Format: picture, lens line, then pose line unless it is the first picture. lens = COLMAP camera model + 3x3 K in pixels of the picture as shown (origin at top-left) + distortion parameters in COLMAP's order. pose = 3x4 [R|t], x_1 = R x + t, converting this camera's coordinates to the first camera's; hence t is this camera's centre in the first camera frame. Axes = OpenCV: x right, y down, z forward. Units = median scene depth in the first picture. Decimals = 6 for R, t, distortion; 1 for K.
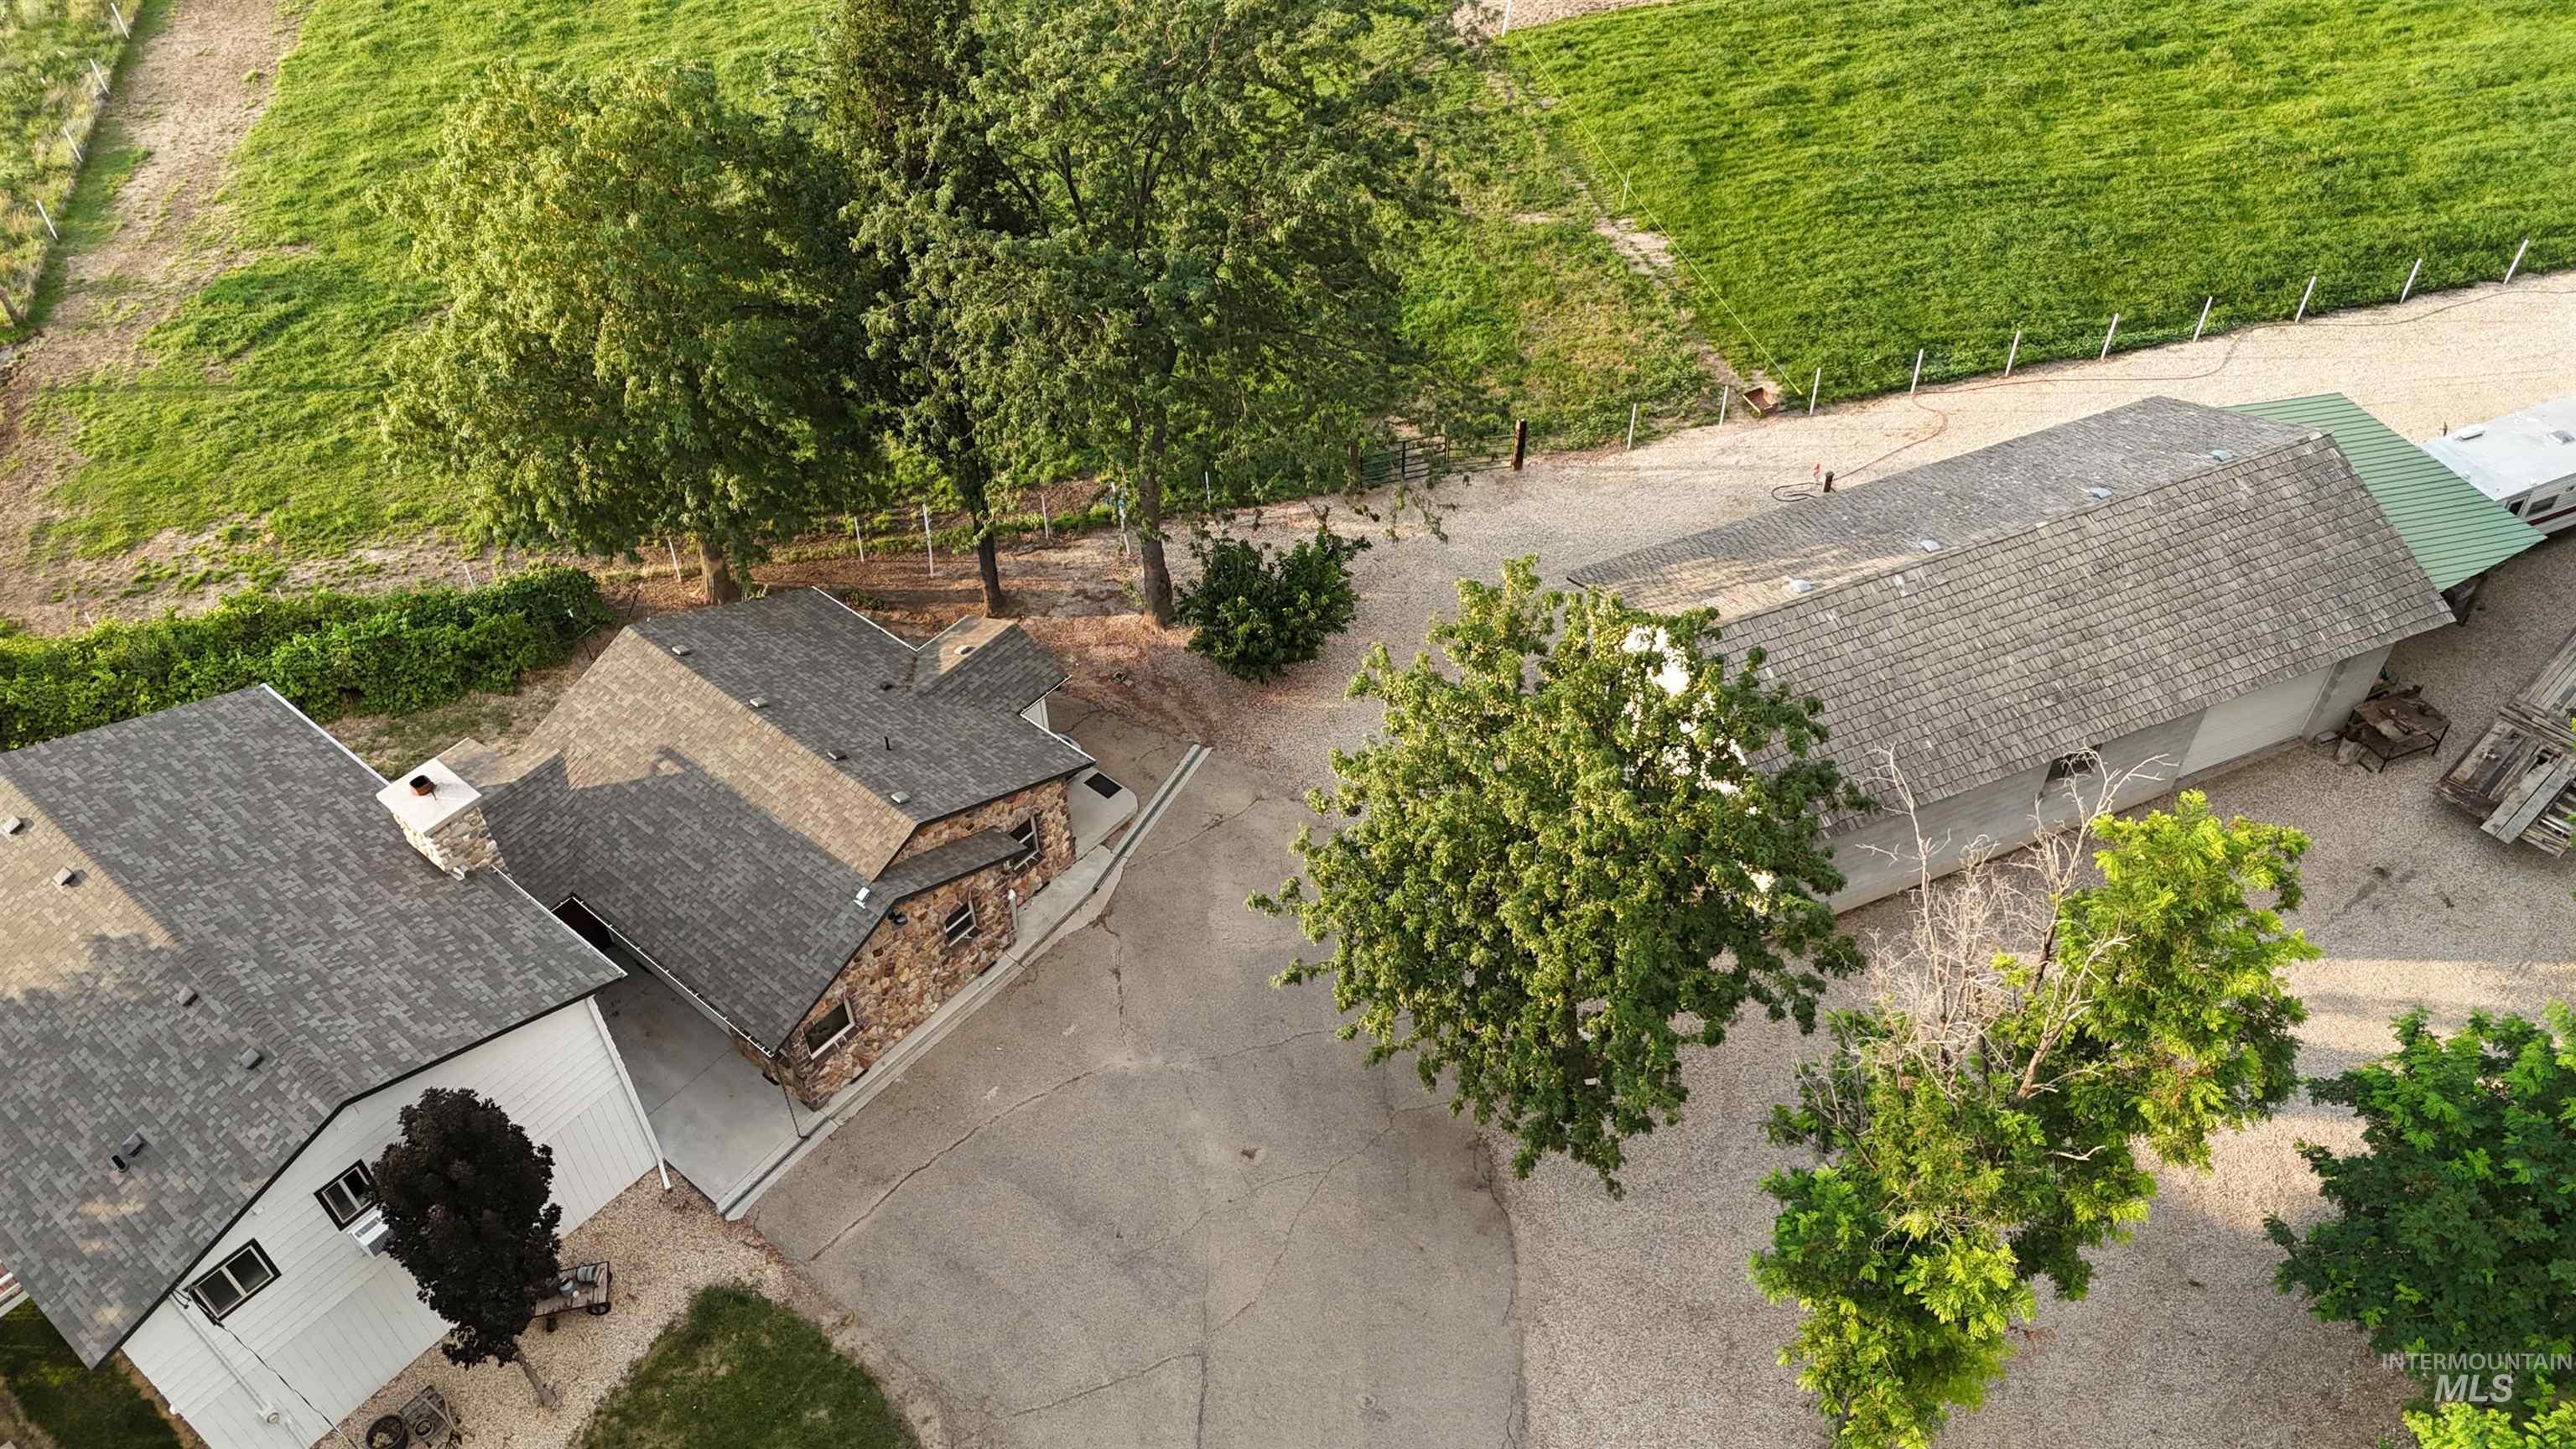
lens RADIAL K [[1907.5, 0, 1291.9], [0, 1907.5, 739.6], [0, 0, 1]] dist [0.075112, -0.071707]
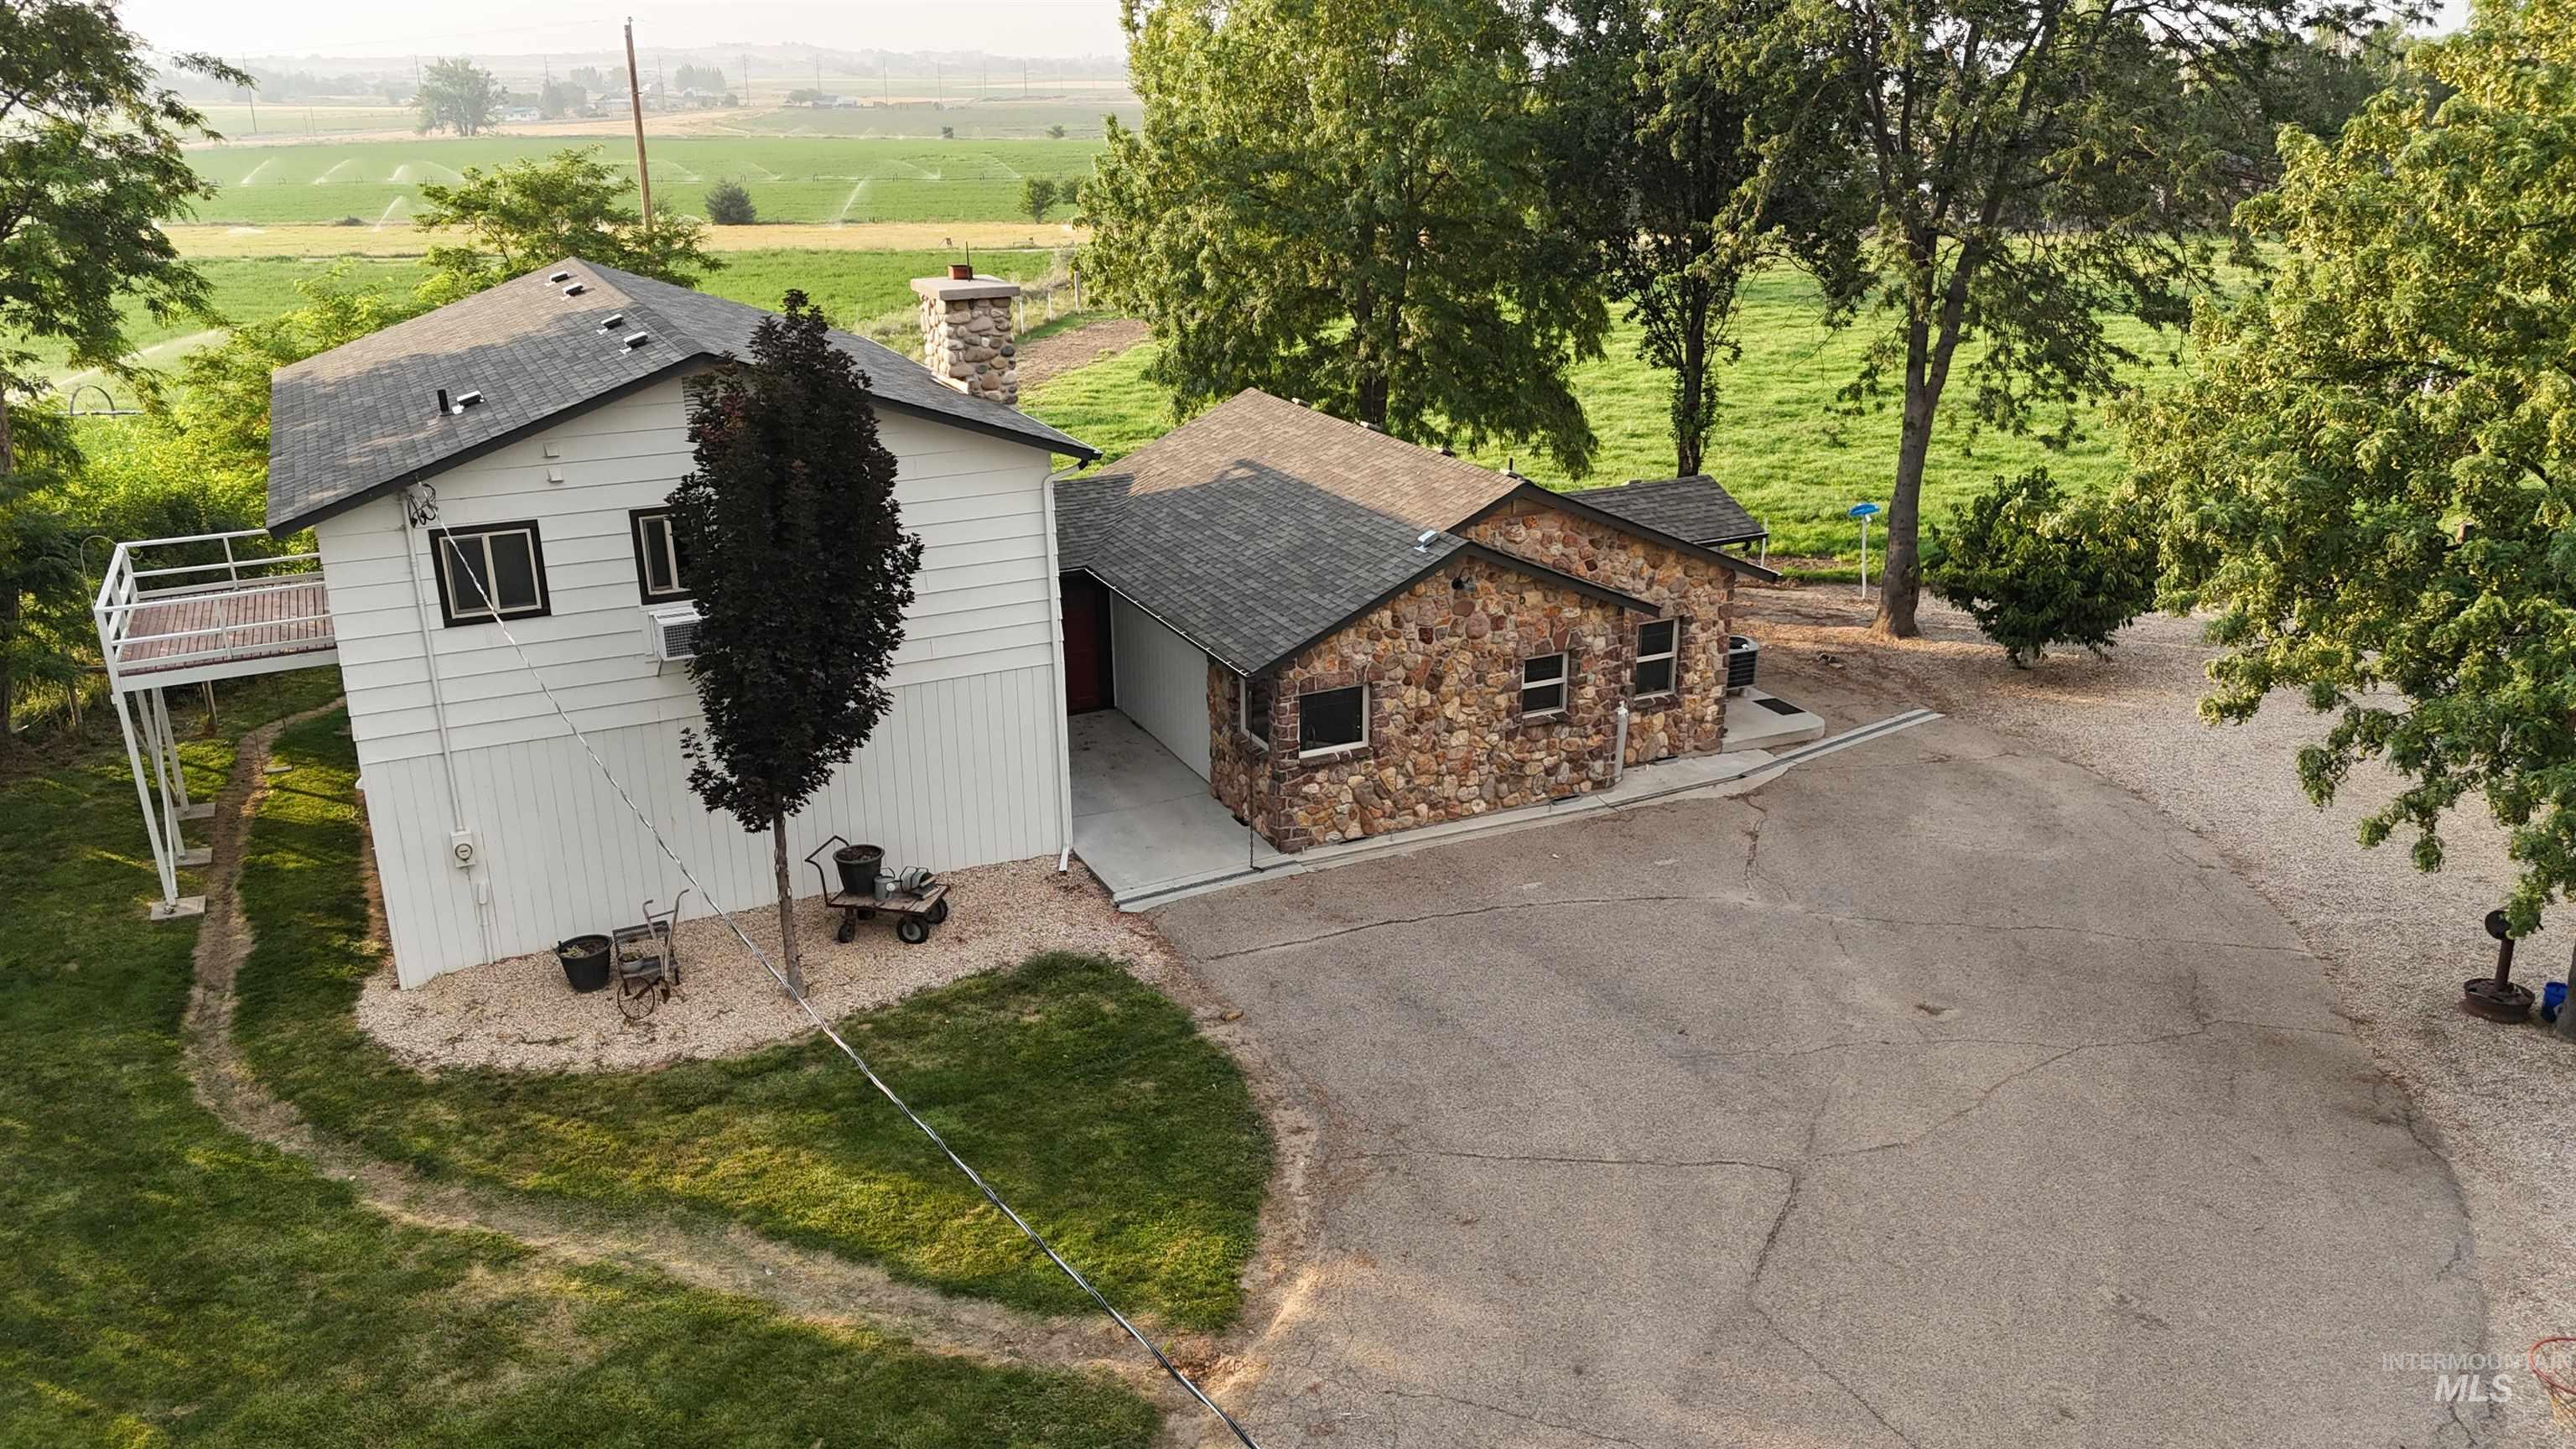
lens RADIAL K [[1907.5, 0, 1283.9], [0, 1907.5, 716.8], [0, 0, 1]] dist [0.075112, -0.071707]
pose [[0.910877, 0.135423, -0.389826, 0.015448], [-0.289481, 0.882910, -0.369691, 0.422900], [0.294116, 0.449590, 0.843424, 0.413249]]
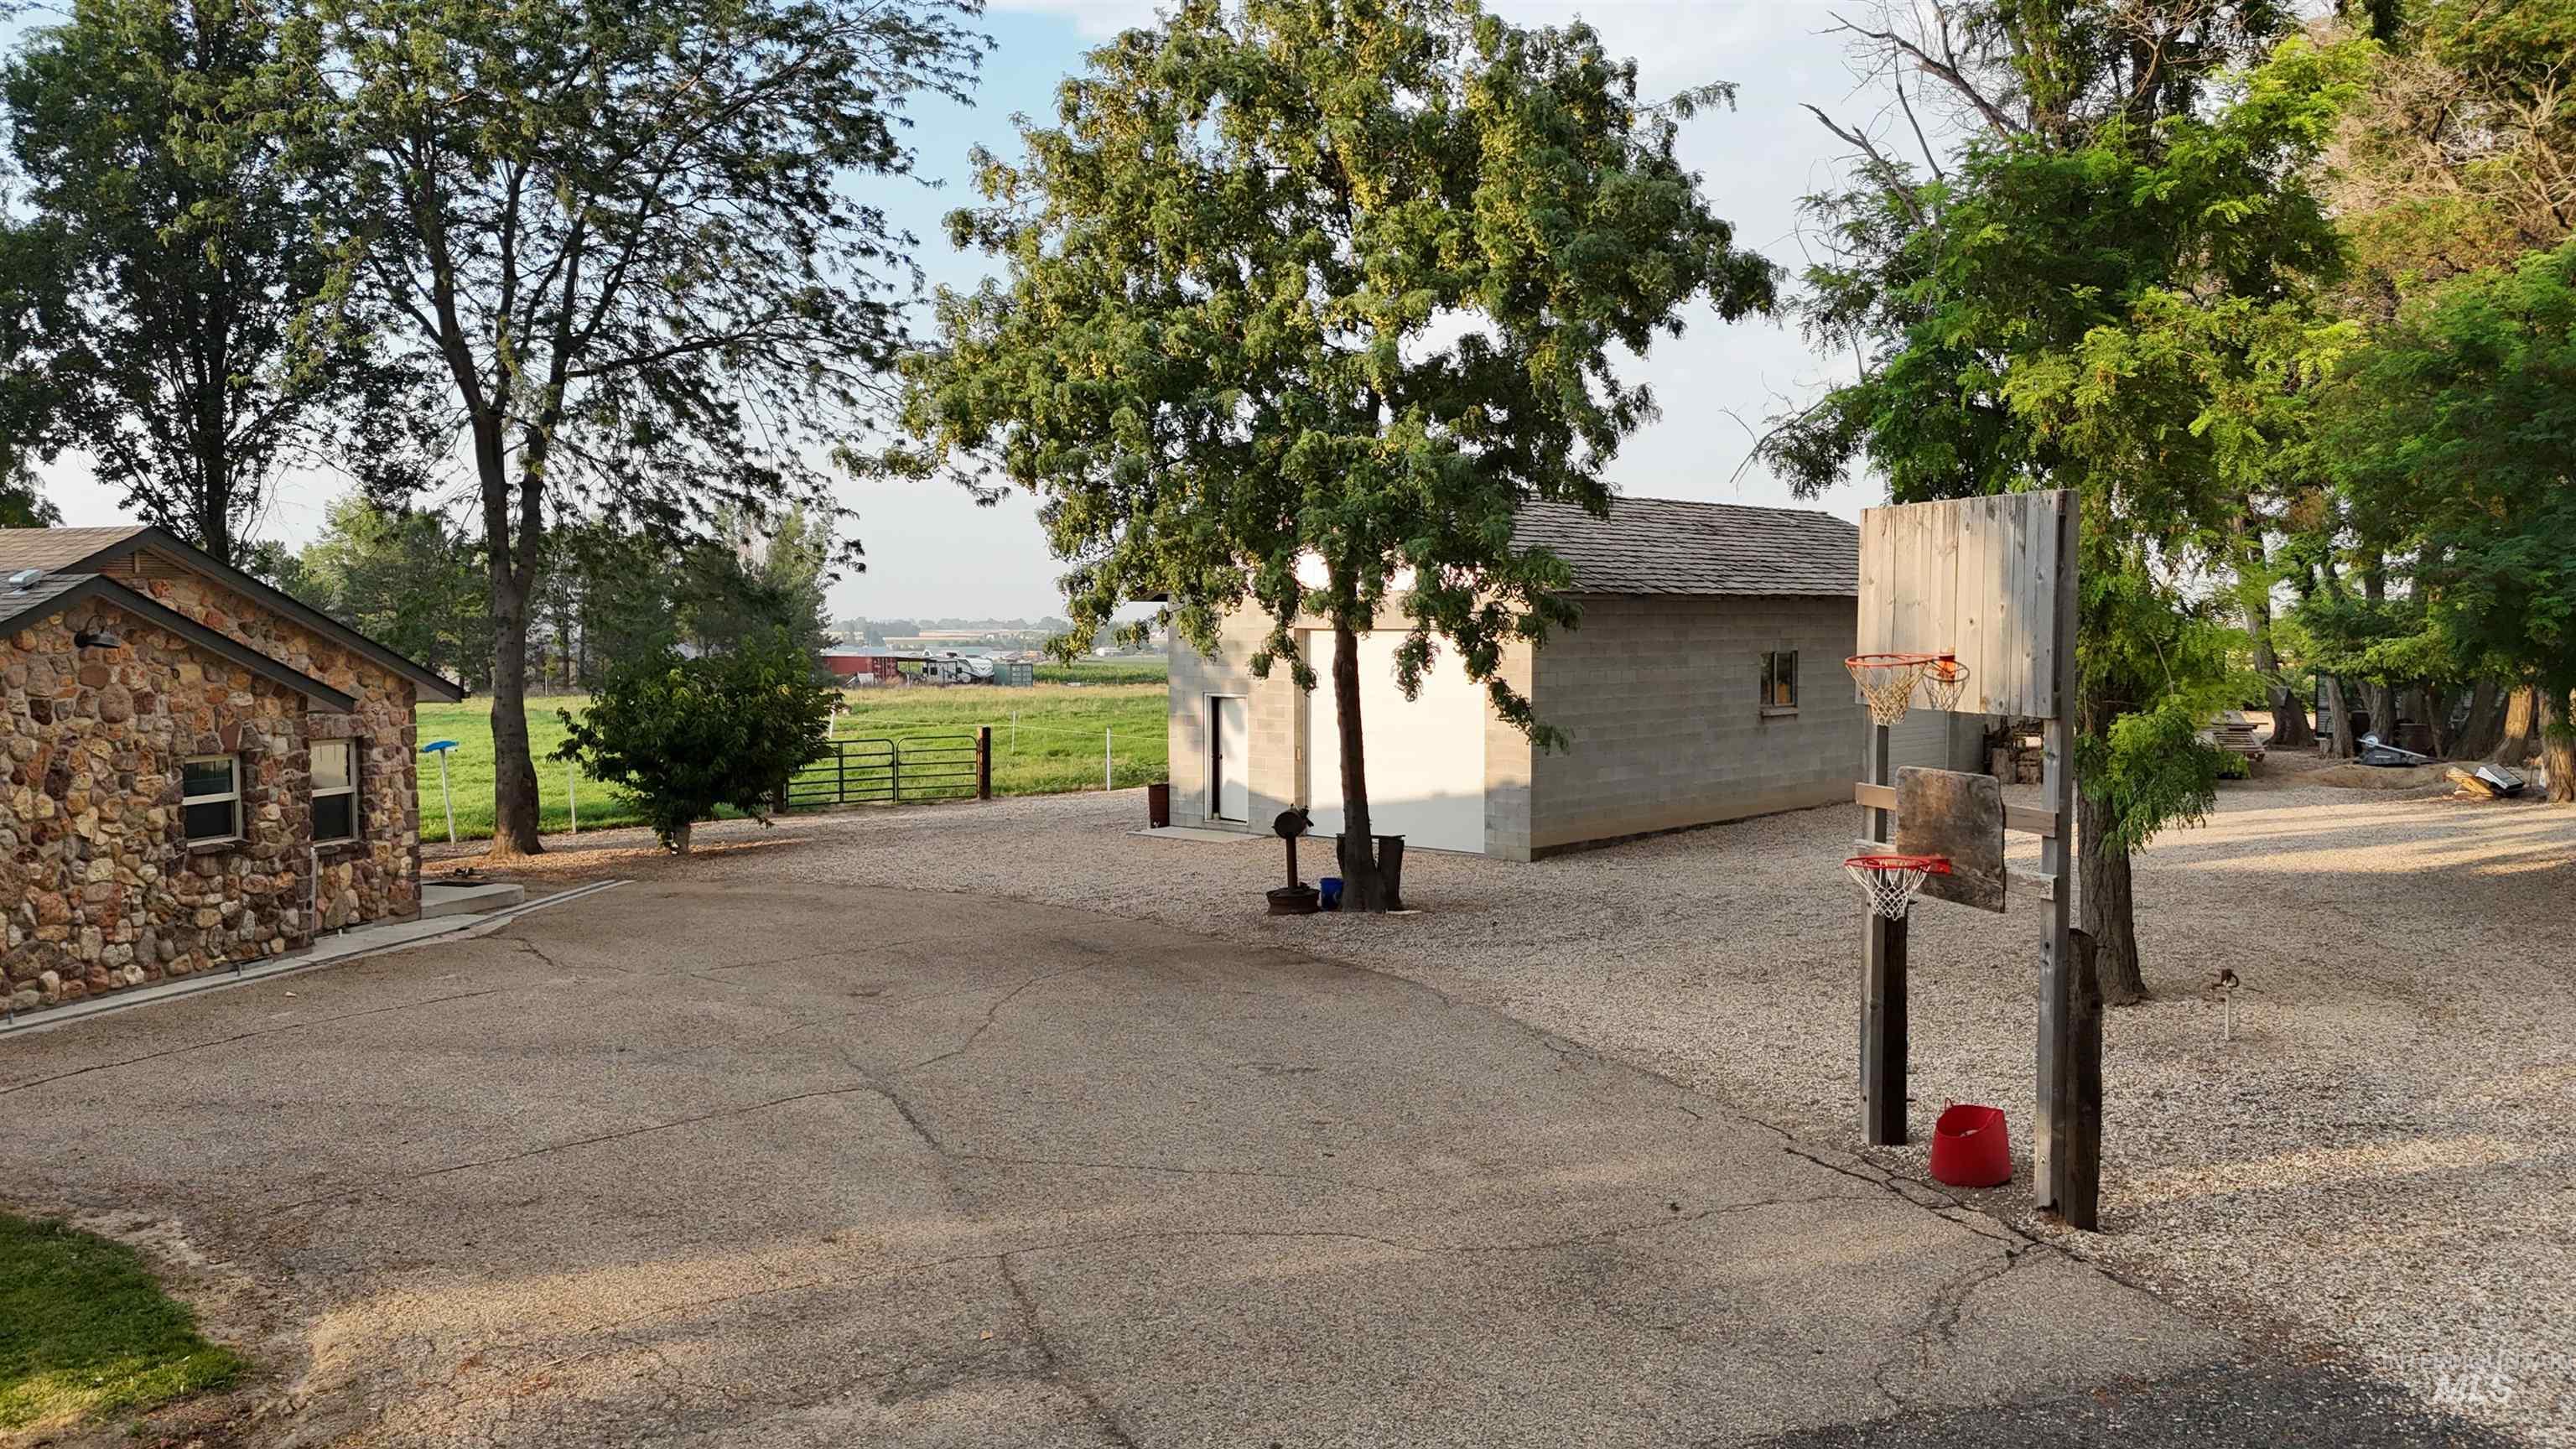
lens RADIAL K [[1907.5, 0, 1288.7], [0, 1907.5, 738.4], [0, 0, 1]] dist [0.075112, -0.071707]
pose [[0.913872, -0.021862, 0.405413, -0.128404], [0.283191, 0.749857, -0.597927, 0.516725], [-0.290930, 0.661238, 0.691465, 0.579844]]
